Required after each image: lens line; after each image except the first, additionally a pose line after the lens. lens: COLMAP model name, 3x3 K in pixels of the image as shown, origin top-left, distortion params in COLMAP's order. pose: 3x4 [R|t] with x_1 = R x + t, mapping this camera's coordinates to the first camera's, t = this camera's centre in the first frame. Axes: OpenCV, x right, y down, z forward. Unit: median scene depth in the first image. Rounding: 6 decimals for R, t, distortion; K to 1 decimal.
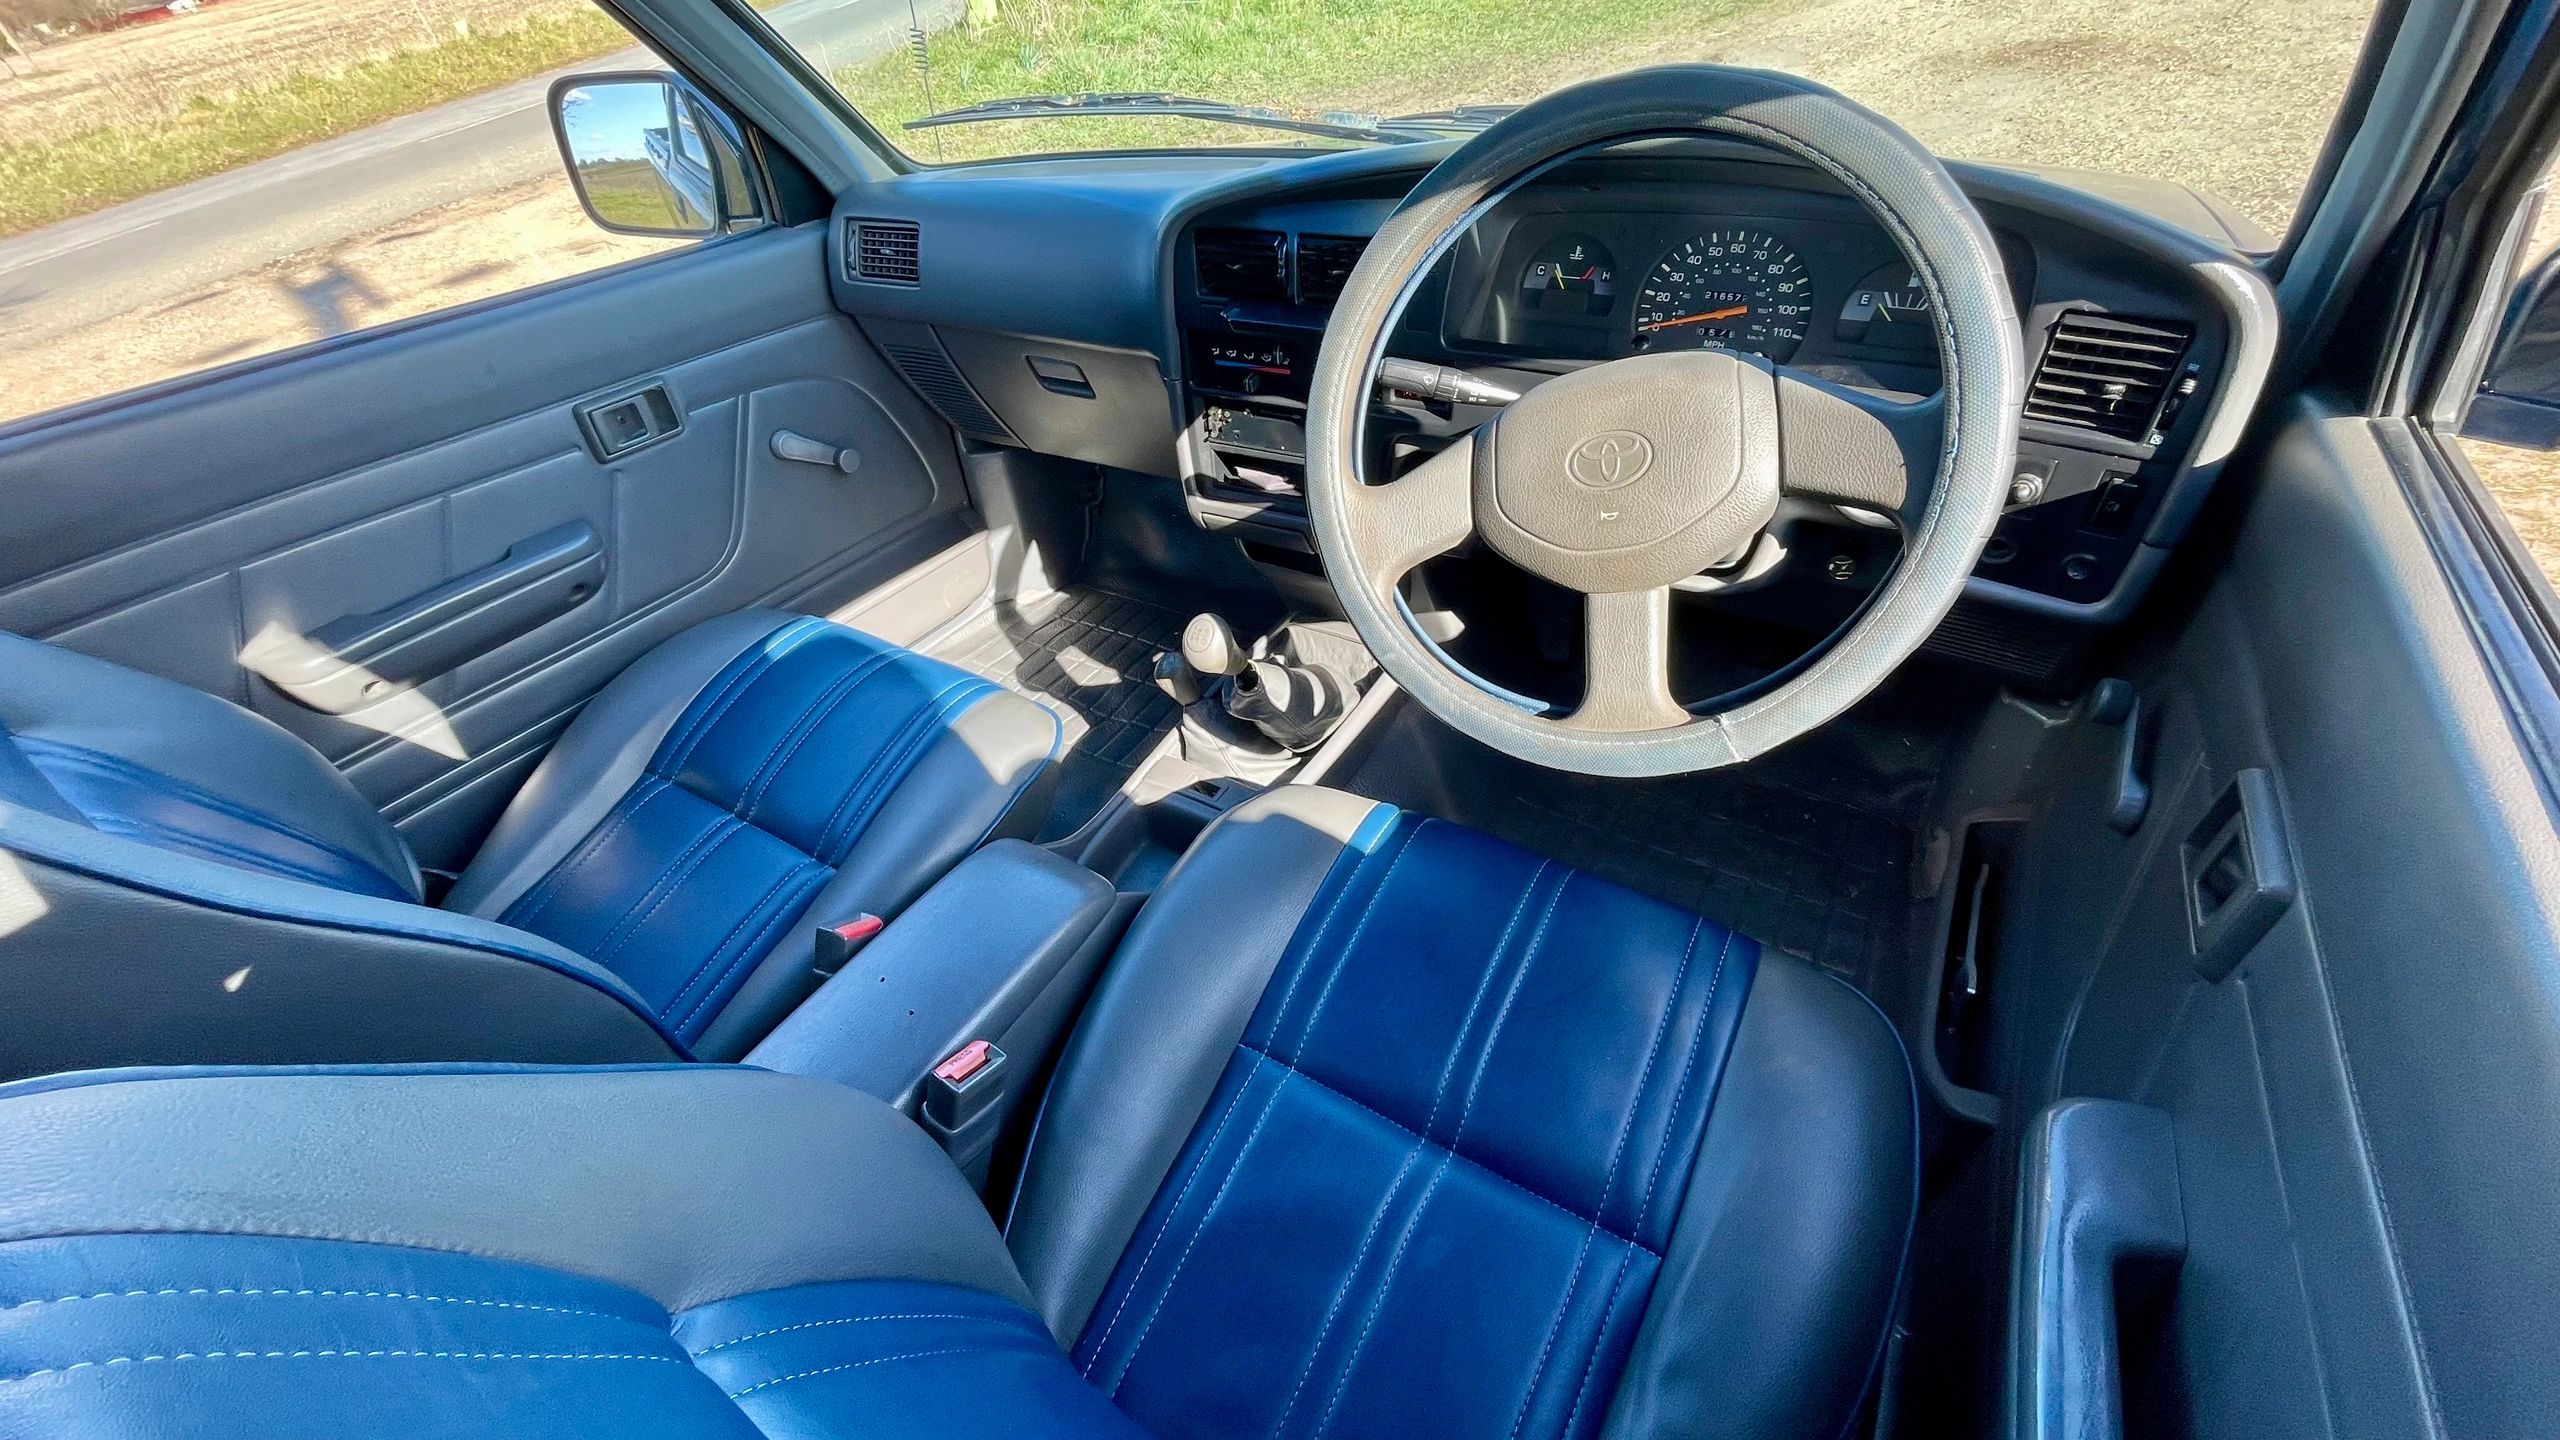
lens RADIAL K [[1044.6, 0, 1280.0], [0, 1044.6, 720.0], [0, 0, 1]] dist [-0.001608, -0.002105]
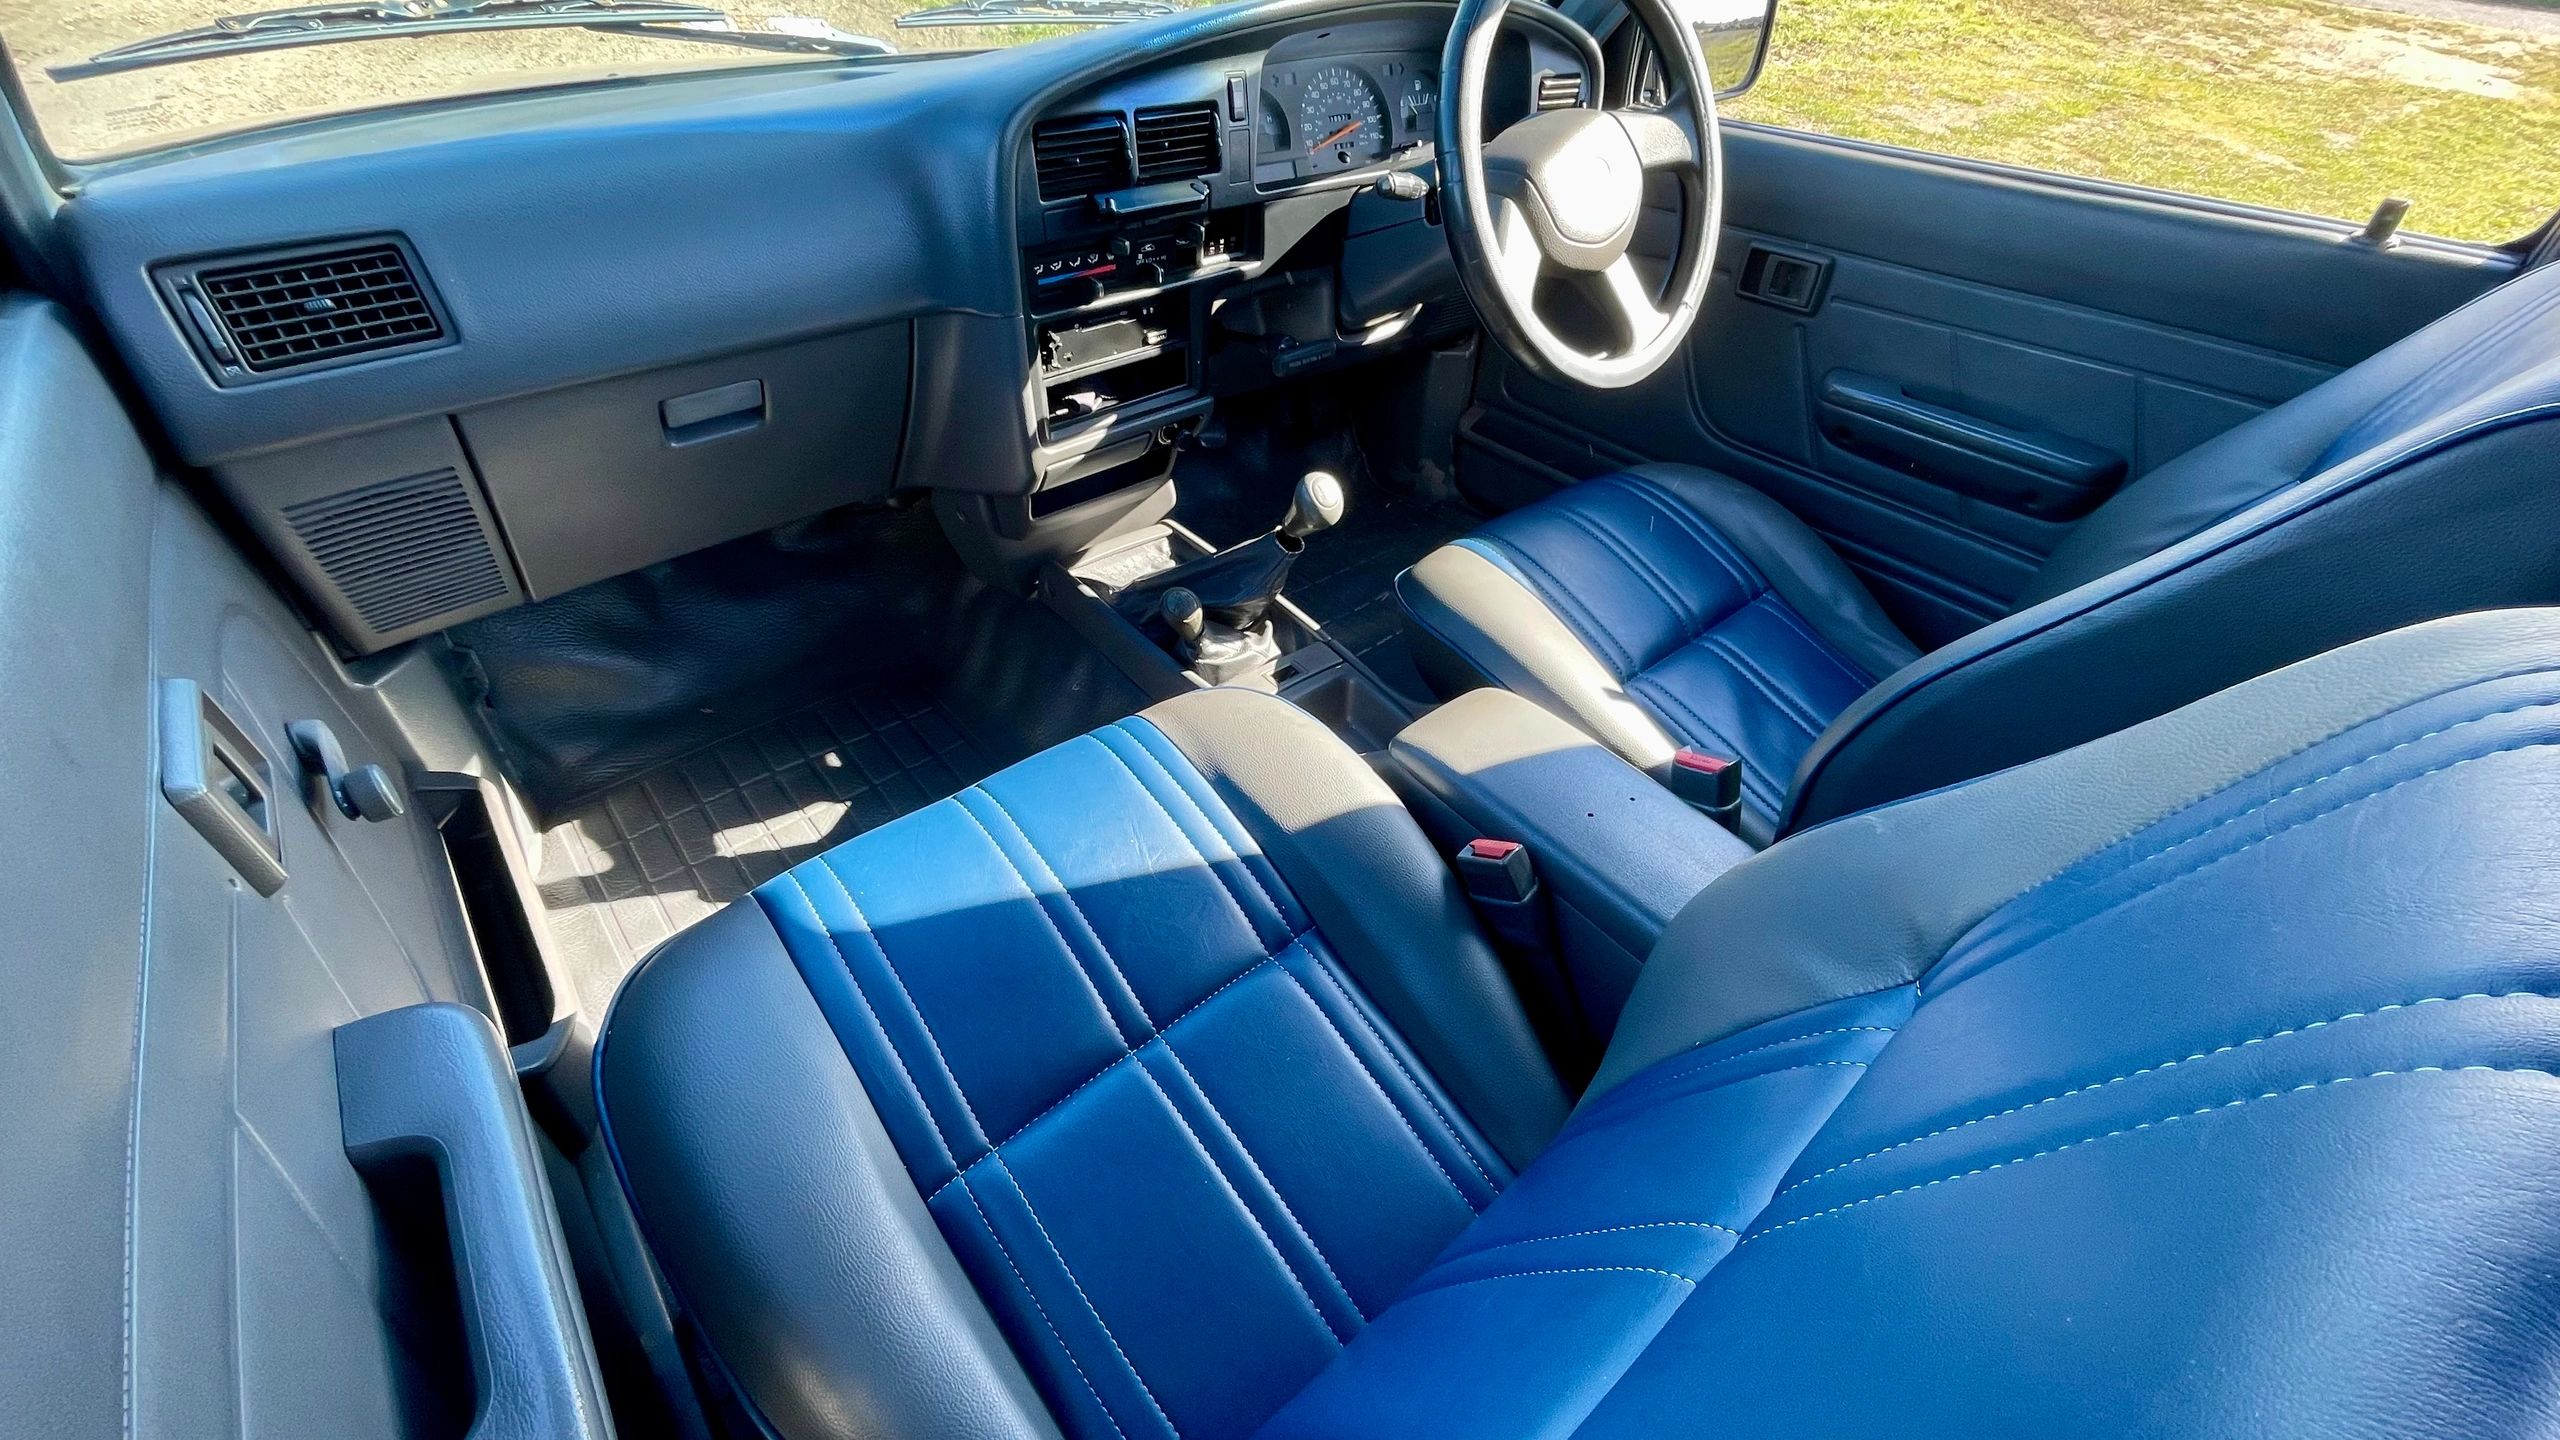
lens RADIAL K [[1044.6, 0, 1280.0], [0, 1044.6, 720.0], [0, 0, 1]] dist [-0.001608, -0.002105]
pose [[0.263489, -0.545981, 0.795285, -0.938006], [0.540706, 0.766327, 0.346958, -0.258222], [-0.798881, 0.338596, 0.497134, 0.525240]]
